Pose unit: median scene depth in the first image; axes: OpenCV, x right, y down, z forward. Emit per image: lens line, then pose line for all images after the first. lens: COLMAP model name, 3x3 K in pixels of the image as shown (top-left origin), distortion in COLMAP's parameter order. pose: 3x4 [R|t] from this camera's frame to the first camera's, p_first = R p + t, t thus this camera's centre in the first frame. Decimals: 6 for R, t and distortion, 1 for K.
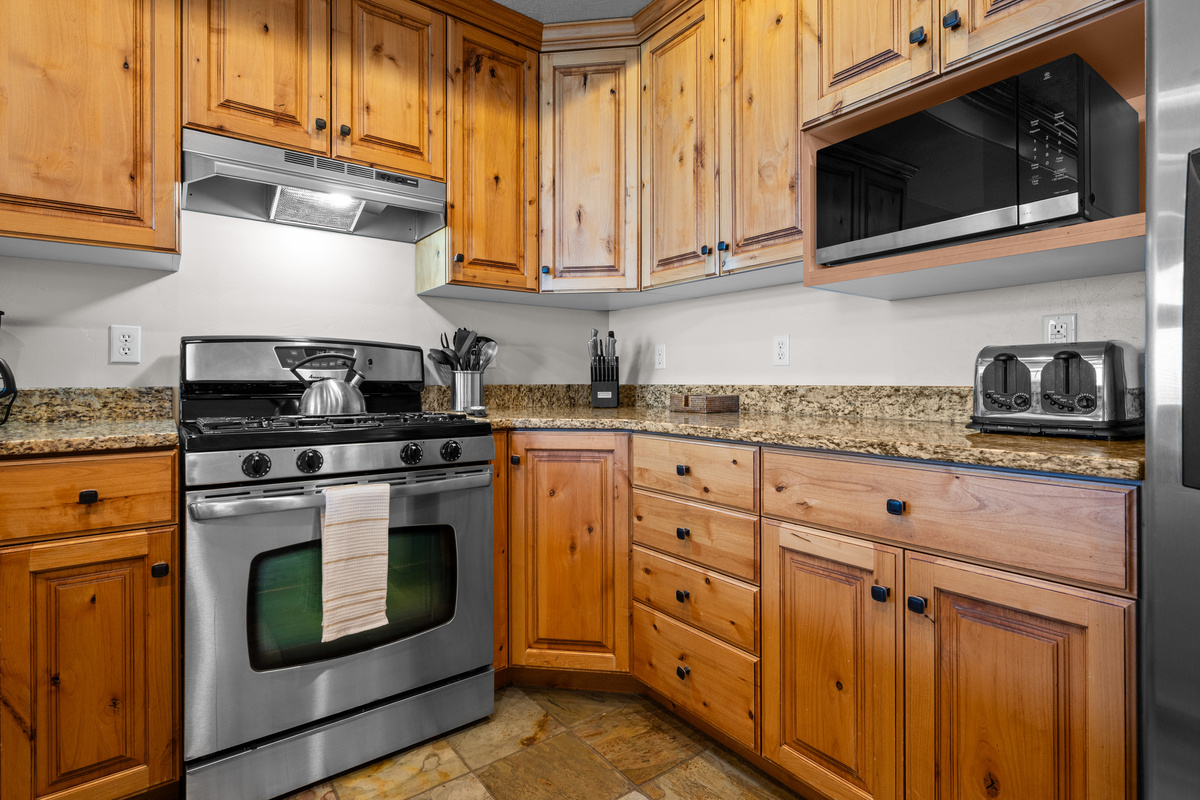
lens RADIAL K [[568.1, 0, 599.4], [0, 568.1, 381.9], [0, 0, 1]] dist [-0.002781, 0.000237]
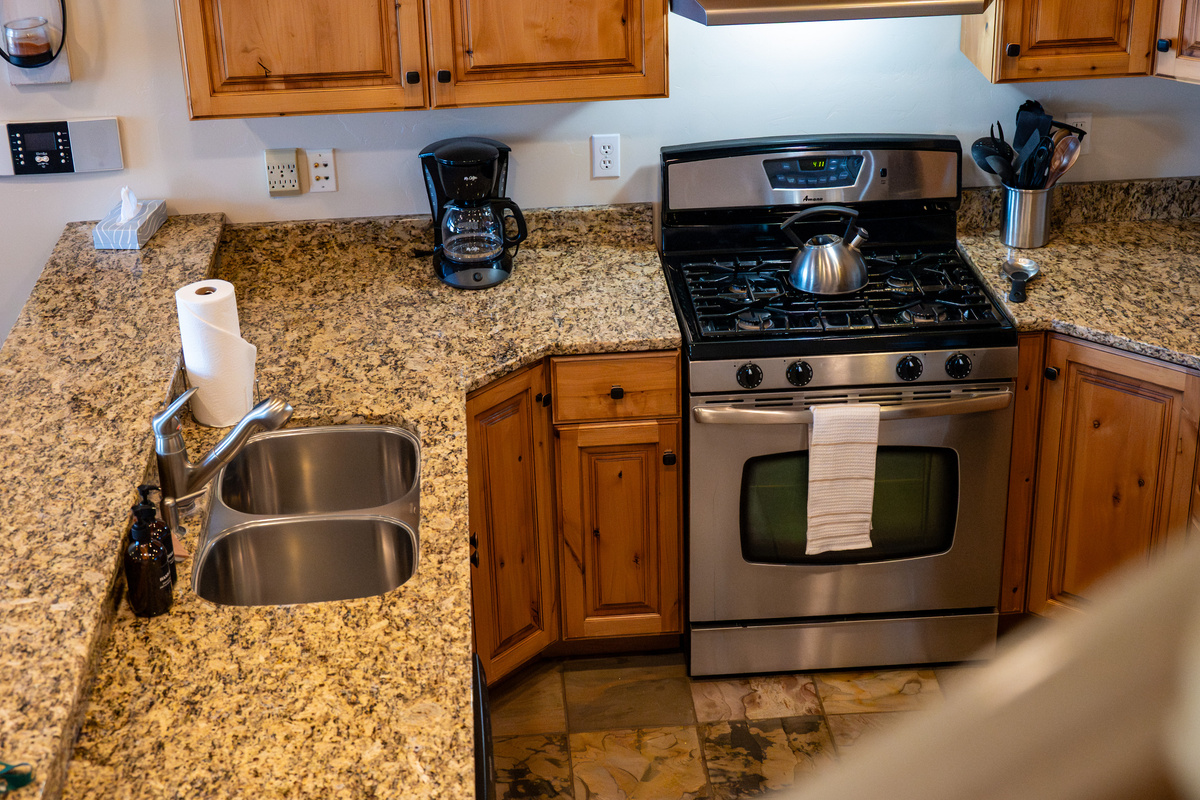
lens RADIAL K [[1888.7, 0, 600.0], [0, 1888.7, 400.0], [0, 0, 1]] dist [0.007427, -0.018344]
pose [[0.835496, 0.214809, -0.505770, 0.640043], [0.024692, 0.904819, 0.425080, -0.931575], [0.548941, -0.367641, 0.750669, -1.227190]]
